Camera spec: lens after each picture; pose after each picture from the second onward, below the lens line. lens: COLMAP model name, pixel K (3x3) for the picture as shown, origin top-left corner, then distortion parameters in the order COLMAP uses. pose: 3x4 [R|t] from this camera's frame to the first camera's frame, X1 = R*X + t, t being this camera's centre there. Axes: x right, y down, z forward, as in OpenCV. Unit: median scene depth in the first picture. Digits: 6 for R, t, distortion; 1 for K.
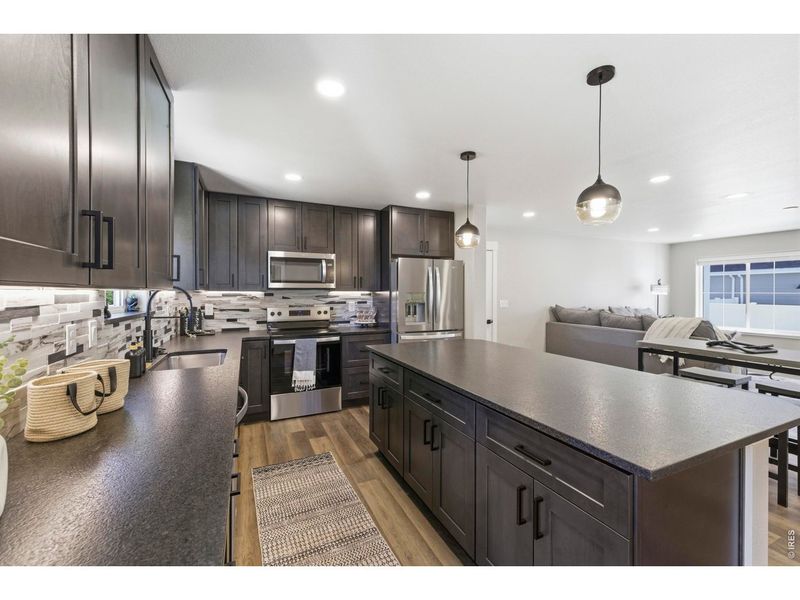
lens RADIAL K [[334.2, 0, 396.2], [0, 334.2, 296.2], [0, 0, 1]] dist [0.008993, -0.001574]
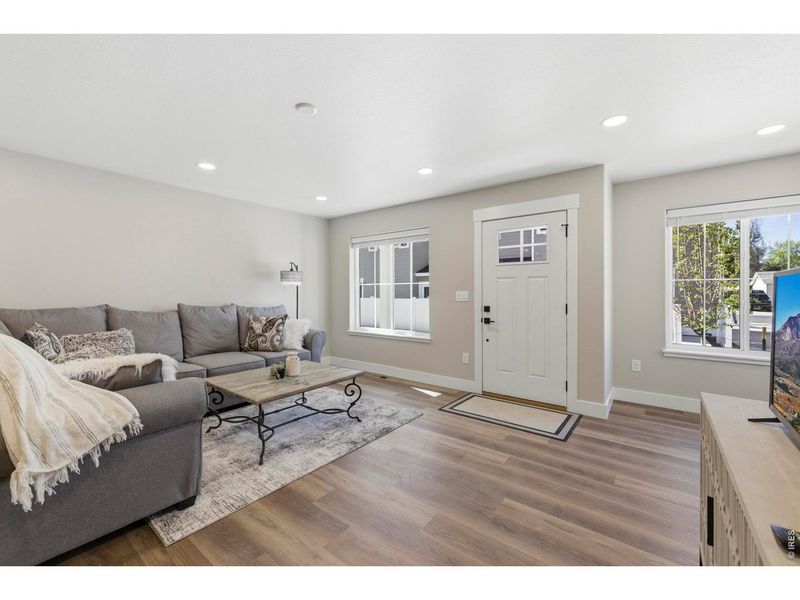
lens RADIAL K [[334.2, 0, 398.5], [0, 334.2, 294.2], [0, 0, 1]] dist [0.008993, -0.001574]
pose [[0.884228, 0.002281, 0.467051, 1.143626], [0.000983, 0.999977, -0.006746, 0.029106], [-0.467055, 0.006424, 0.884205, 0.523496]]
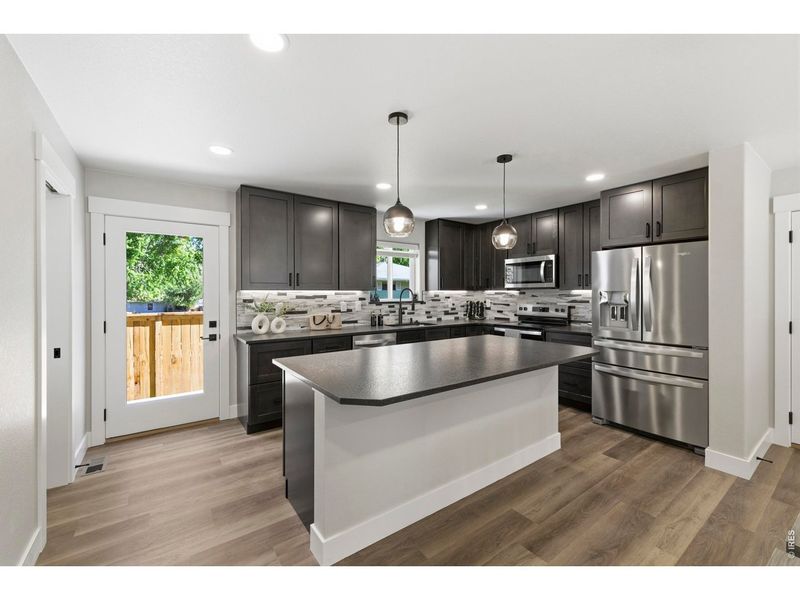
lens RADIAL K [[334.2, 0, 400.4], [0, 334.2, 294.1], [0, 0, 1]] dist [0.008993, -0.001574]
pose [[0.200871, 0.004518, -0.979607, 0.758530], [-0.009615, 0.999950, 0.002640, -0.000801], [0.979571, 0.008889, 0.200904, 0.313904]]
